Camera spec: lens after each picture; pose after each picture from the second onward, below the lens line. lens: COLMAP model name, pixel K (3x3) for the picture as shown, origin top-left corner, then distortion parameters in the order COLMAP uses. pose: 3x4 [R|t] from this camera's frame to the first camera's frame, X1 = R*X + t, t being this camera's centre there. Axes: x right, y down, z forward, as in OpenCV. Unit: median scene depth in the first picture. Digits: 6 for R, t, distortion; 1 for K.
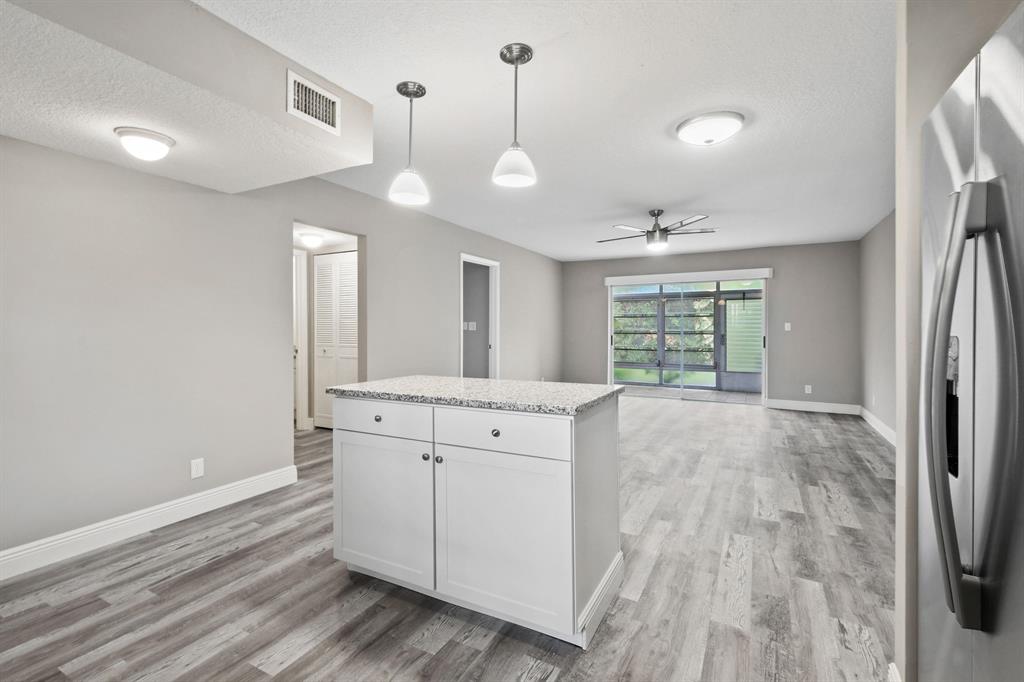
lens RADIAL K [[467.2, 0, 507.2], [0, 467.2, 326.7], [0, 0, 1]] dist [0.009103, -0.000948]
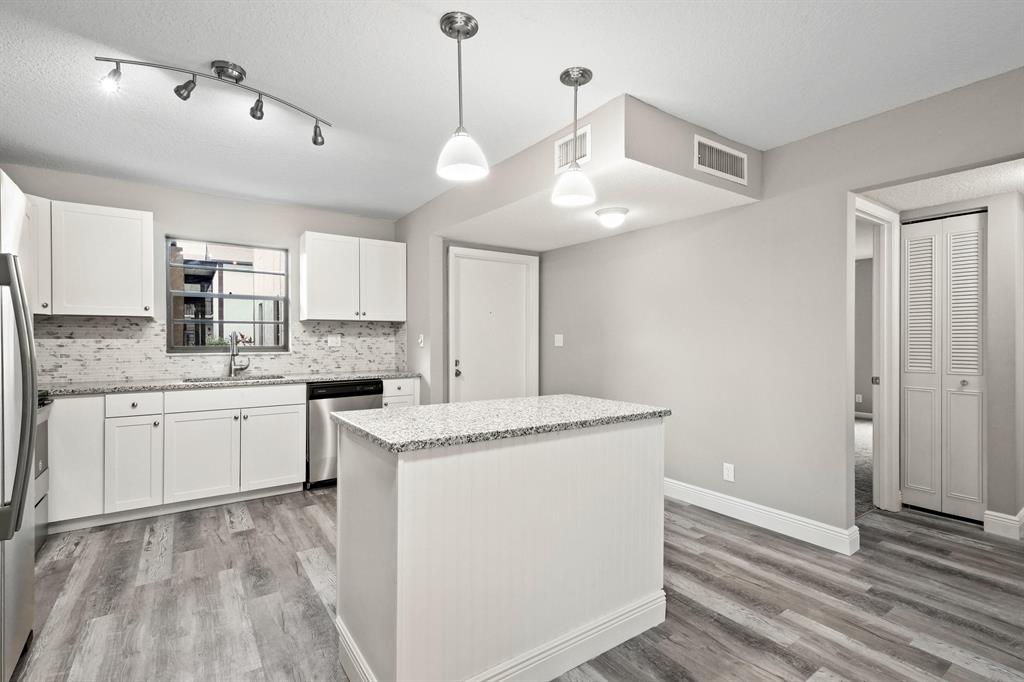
lens RADIAL K [[467.2, 0, 506.9], [0, 467.2, 340.8], [0, 0, 1]] dist [0.009103, -0.000948]
pose [[-0.450073, 0.002786, -0.892988, 0.381123], [0.000458, 0.999996, 0.002889, -0.001683], [0.892992, 0.000891, -0.450072, 0.747155]]
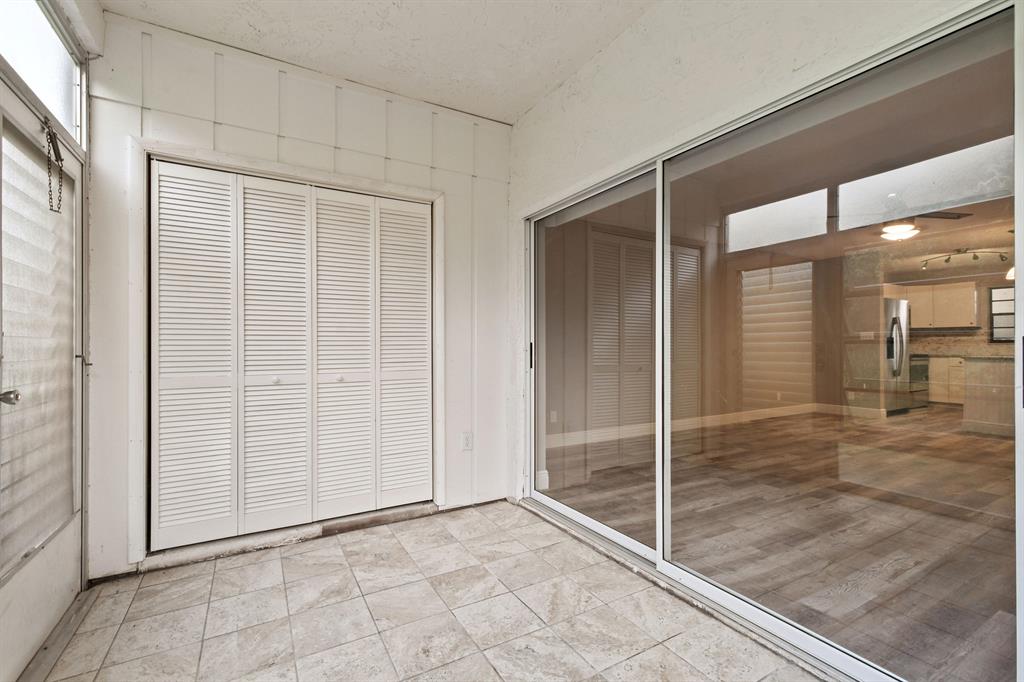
lens RADIAL K [[467.2, 0, 519.9], [0, 467.2, 342.6], [0, 0, 1]] dist [0.009103, -0.000948]
pose [[-0.861978, -0.002342, 0.506940, 0.545275], [-0.002827, 0.999996, -0.000187, 0.028166], [-0.506937, -0.001594, -0.861981, 2.391696]]
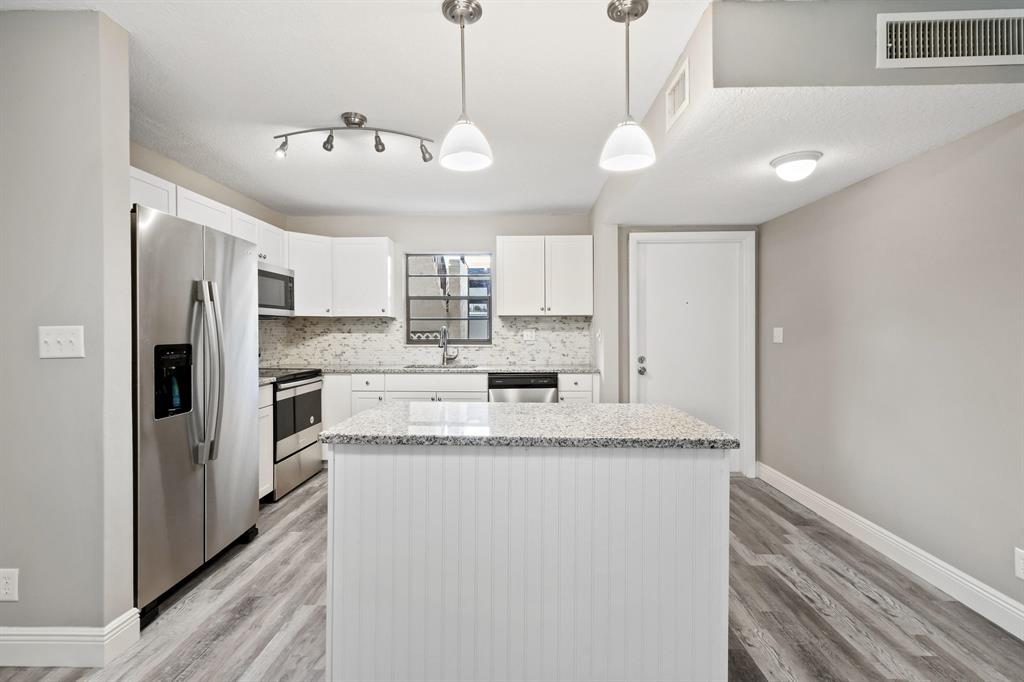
lens RADIAL K [[467.2, 0, 509.3], [0, 467.2, 332.4], [0, 0, 1]] dist [0.009103, -0.000948]
pose [[-0.890116, 0.001263, -0.455731, 0.166143], [0.000955, 0.999999, 0.000907, -0.006116], [0.455732, 0.000372, -0.890117, 0.904597]]
